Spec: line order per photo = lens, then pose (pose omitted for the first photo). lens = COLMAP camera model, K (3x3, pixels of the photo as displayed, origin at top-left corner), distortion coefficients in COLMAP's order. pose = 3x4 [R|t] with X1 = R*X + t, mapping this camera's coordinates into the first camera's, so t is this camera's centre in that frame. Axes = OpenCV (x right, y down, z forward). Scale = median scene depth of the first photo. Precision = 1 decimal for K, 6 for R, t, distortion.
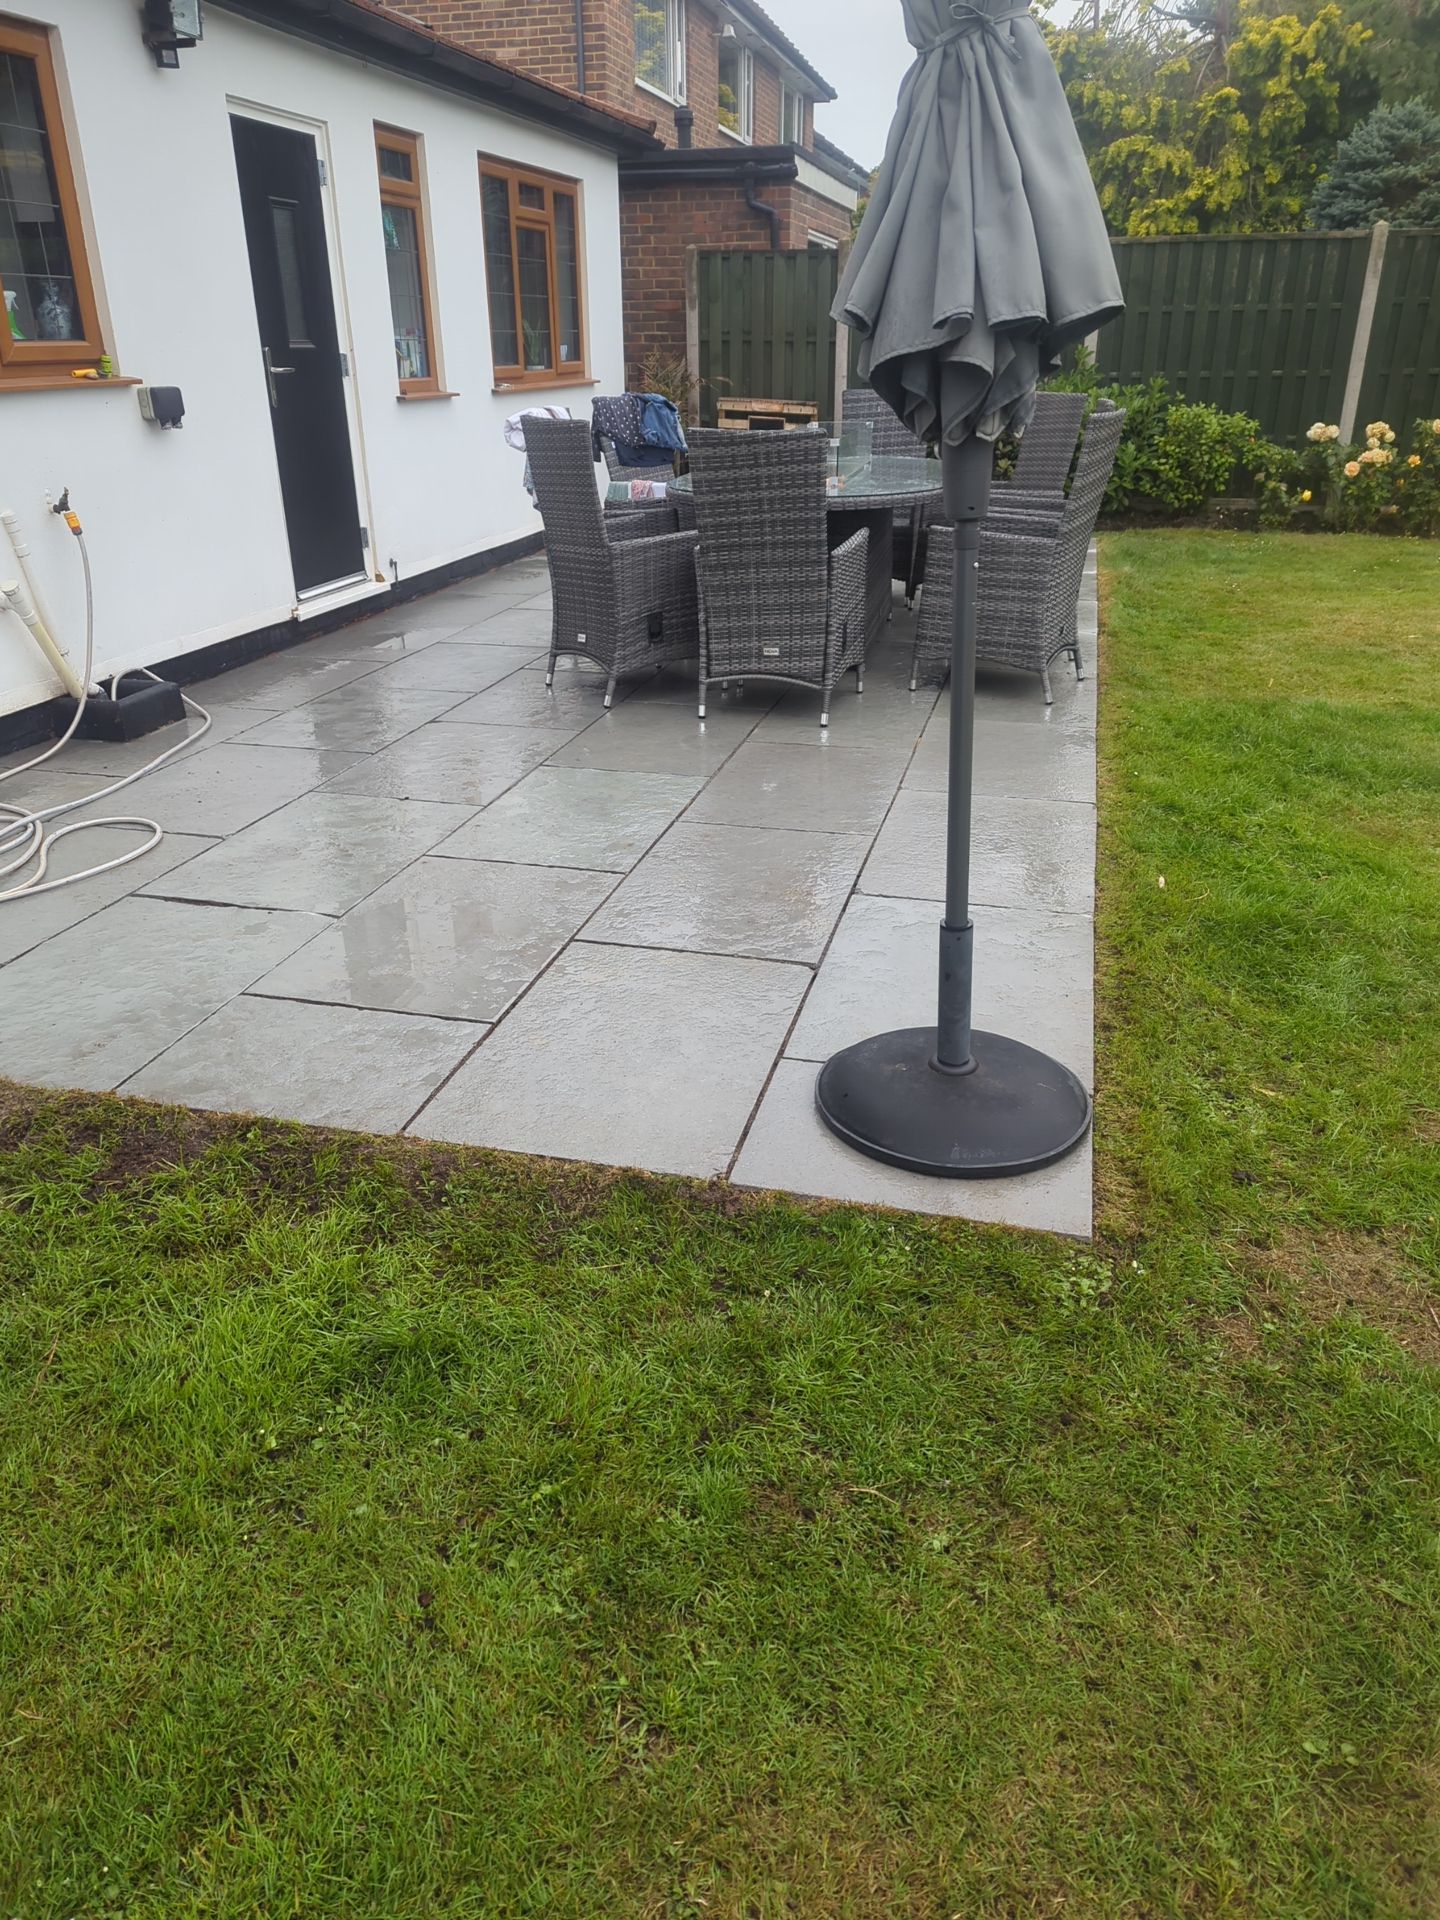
lens RADIAL K [[1350.3, 0, 708.2], [0, 1350.3, 968.7], [0, 0, 1]] dist [0.070888, -0.057434]
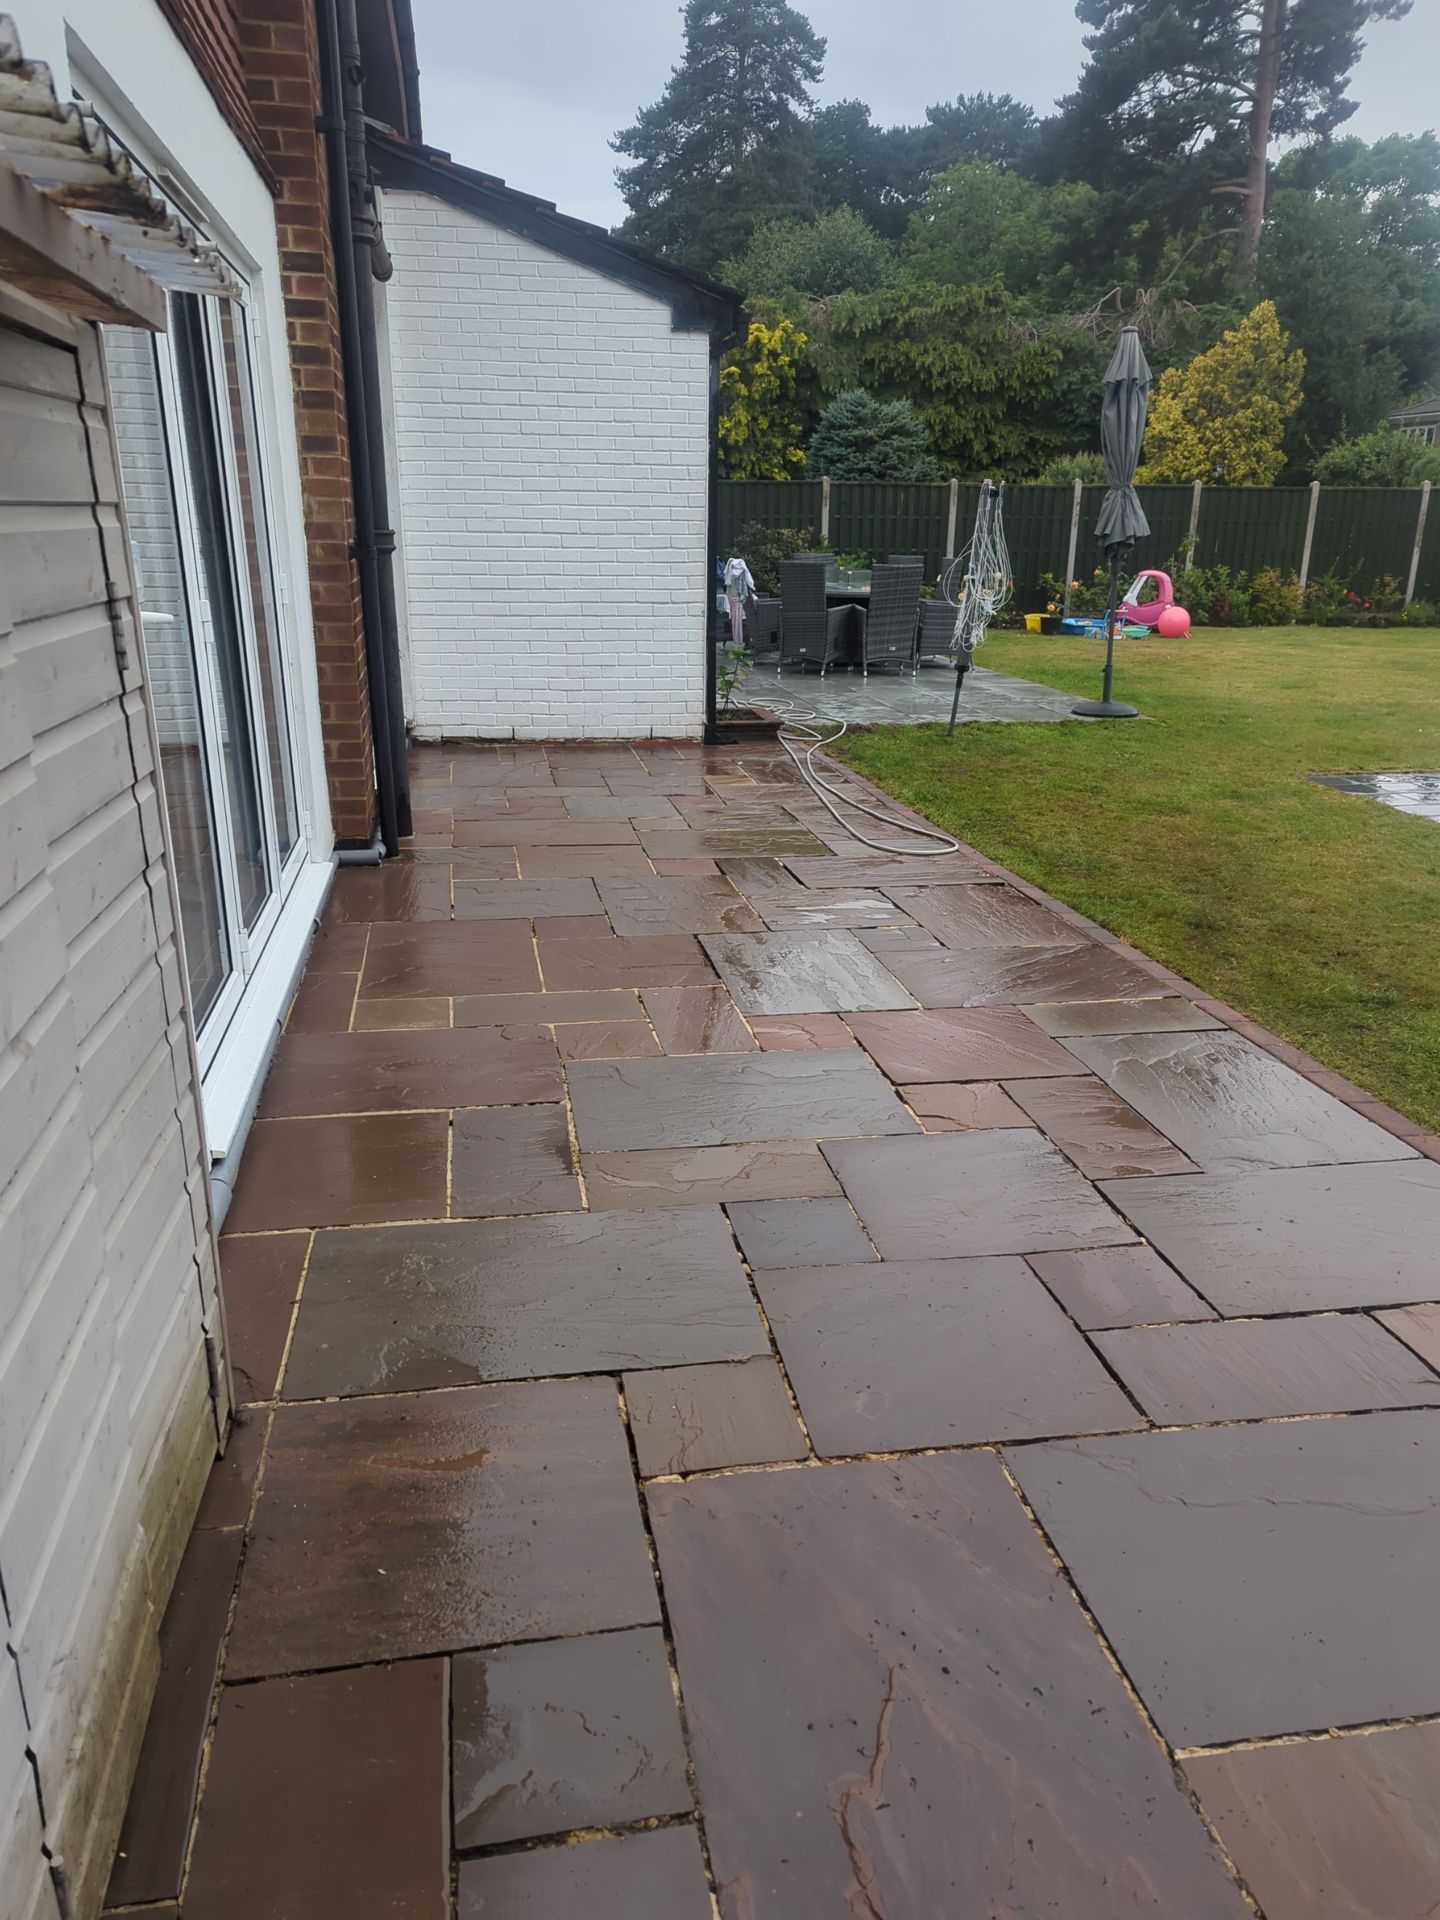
lens RADIAL K [[1350.3, 0, 726.3], [0, 1350.3, 963.7], [0, 0, 1]] dist [0.070888, -0.057434]
pose [[0.904662, -0.112981, 0.410879, -0.319921], [0.158252, 0.984331, -0.077769, 0.118812], [-0.395655, 0.135377, 0.908367, -0.267377]]
